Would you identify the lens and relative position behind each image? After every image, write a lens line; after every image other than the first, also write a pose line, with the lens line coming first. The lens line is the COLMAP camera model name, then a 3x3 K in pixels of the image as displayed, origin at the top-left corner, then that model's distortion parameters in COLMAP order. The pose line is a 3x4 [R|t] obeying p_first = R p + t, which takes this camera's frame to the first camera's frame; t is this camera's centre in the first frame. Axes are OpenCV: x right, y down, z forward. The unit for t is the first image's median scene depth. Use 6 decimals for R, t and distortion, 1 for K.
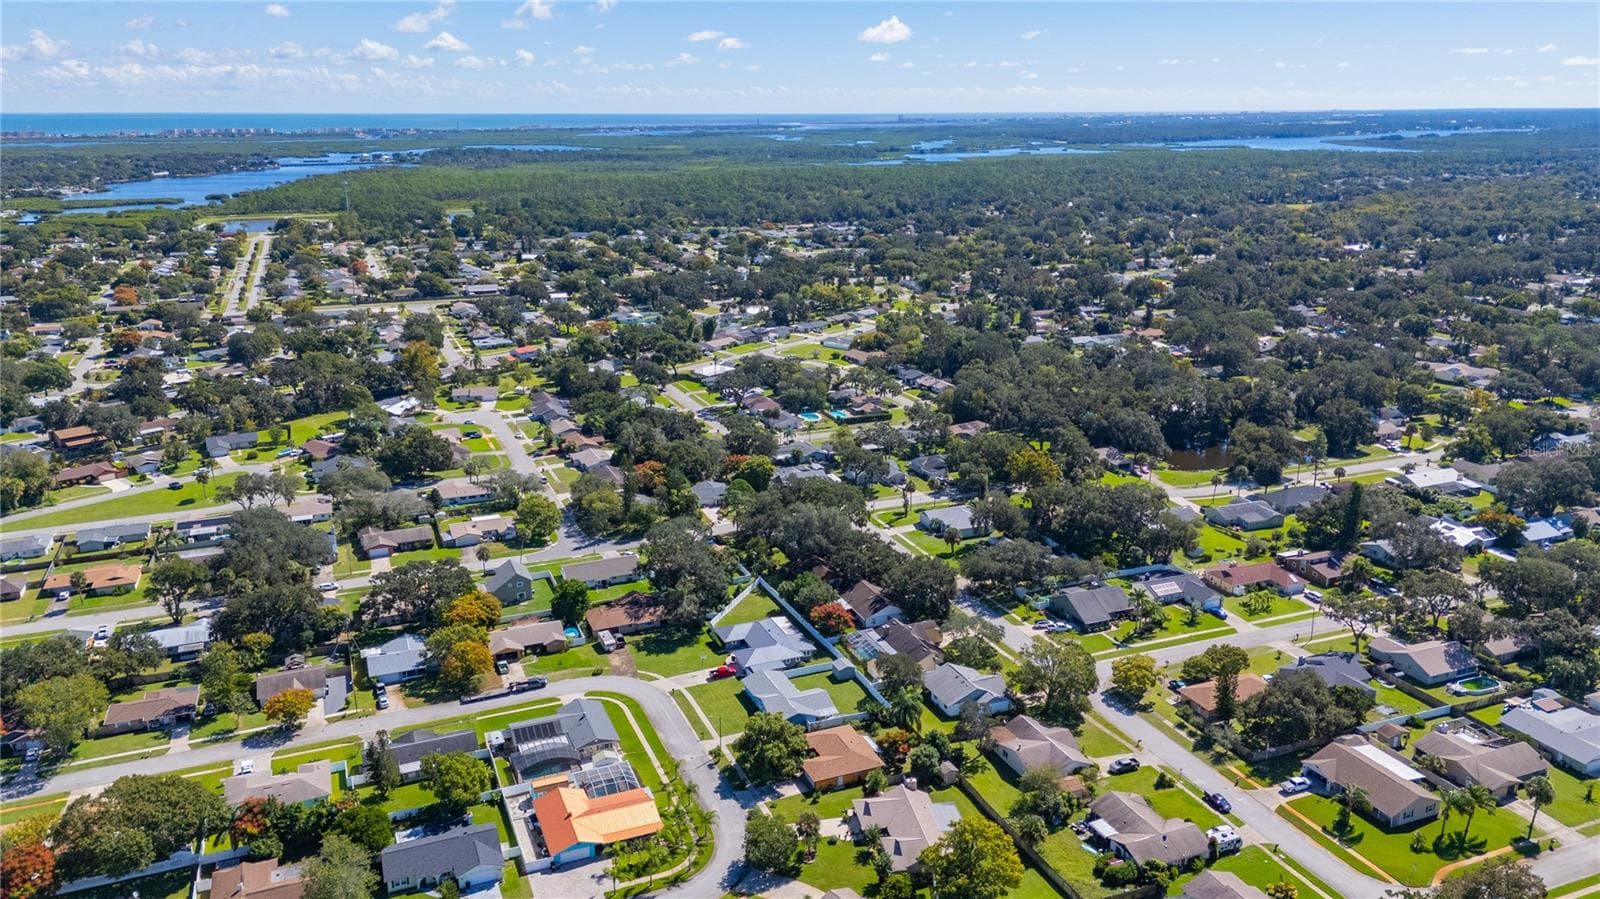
lens RADIAL K [[1155.0, 0, 800.0], [0, 1155.0, 449.5], [0, 0, 1]] dist [0.000650, 0.000312]
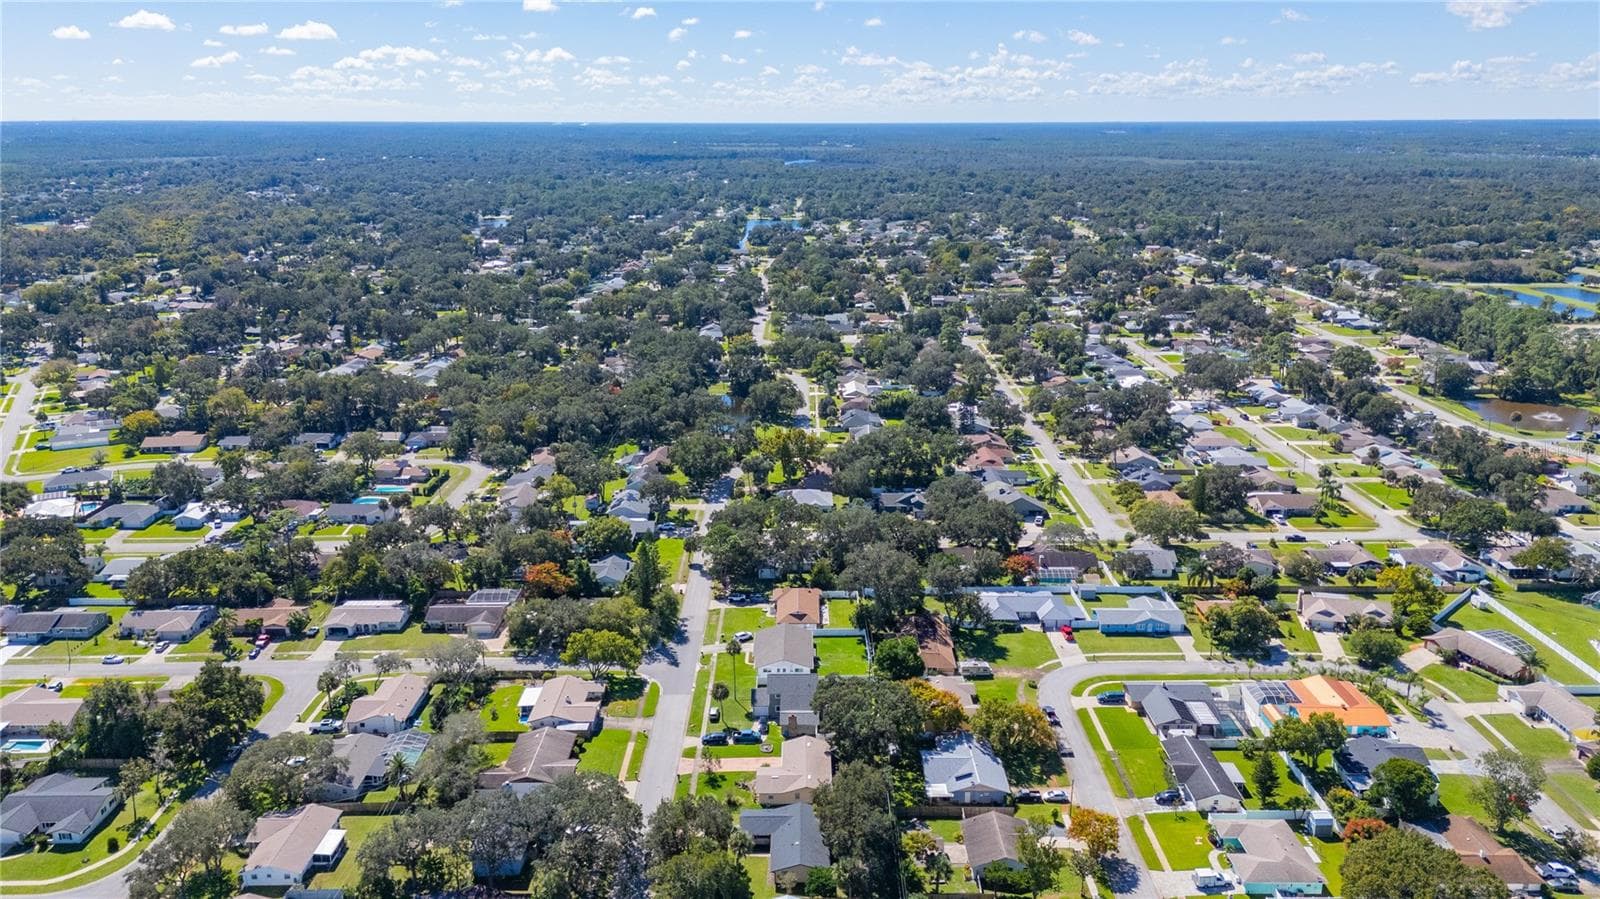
lens RADIAL K [[1155.0, 0, 800.0], [0, 1155.0, 449.5], [0, 0, 1]] dist [0.000650, 0.000312]
pose [[0.380675, -0.238515, 0.893419, -1.129048], [0.259577, 0.954878, 0.144320, -0.199508], [-0.887528, 0.176972, 0.425411, 0.750964]]
